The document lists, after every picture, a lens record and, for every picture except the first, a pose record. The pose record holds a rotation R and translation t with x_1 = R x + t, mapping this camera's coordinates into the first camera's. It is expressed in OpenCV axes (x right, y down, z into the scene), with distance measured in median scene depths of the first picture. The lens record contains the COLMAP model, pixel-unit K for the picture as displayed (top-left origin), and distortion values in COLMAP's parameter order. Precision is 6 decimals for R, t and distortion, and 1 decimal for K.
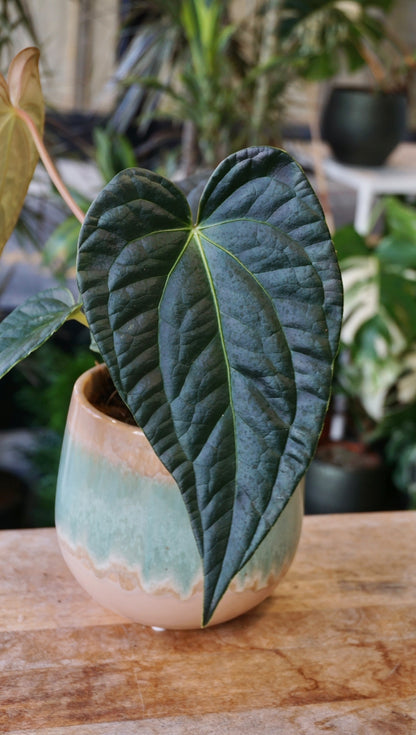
lens RADIAL K [[1182.4, 0, 208.6], [0, 1182.4, 366.3], [0, 0, 1]] dist [0.041060, 0.000000]
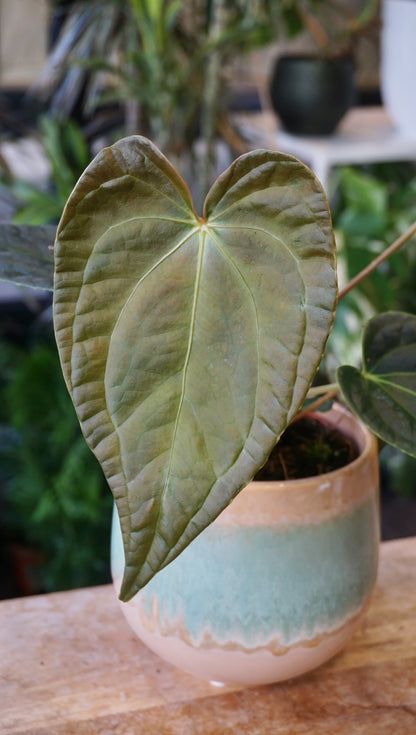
lens RADIAL K [[1182.4, 0, 211.3], [0, 1182.4, 369.8], [0, 0, 1]] dist [0.041060, 0.000000]
pose [[0.994799, -0.072716, 0.071318, -0.137957], [0.070309, 0.996886, 0.035713, -0.065431], [-0.073693, -0.030513, 0.996814, 0.095309]]
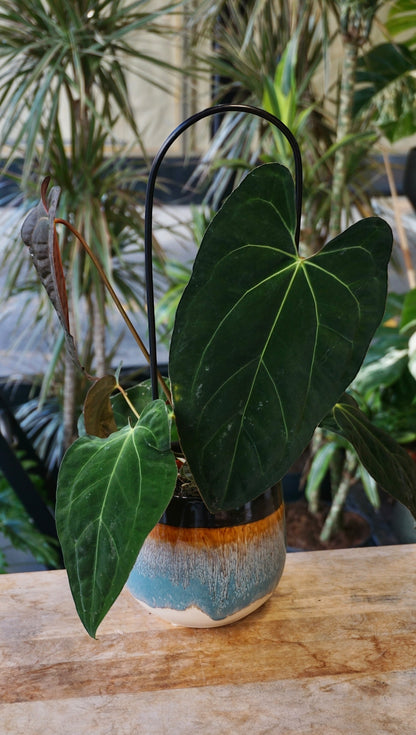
lens RADIAL K [[1265.6, 0, 210.9], [0, 1265.6, 367.7], [0, 0, 1]] dist [0.058779, 0.000000]
pose [[0.993650, -0.044981, -0.103130, 0.123374], [0.042389, 0.998731, -0.027189, -0.056010], [0.104222, 0.022645, 0.994296, -0.545541]]
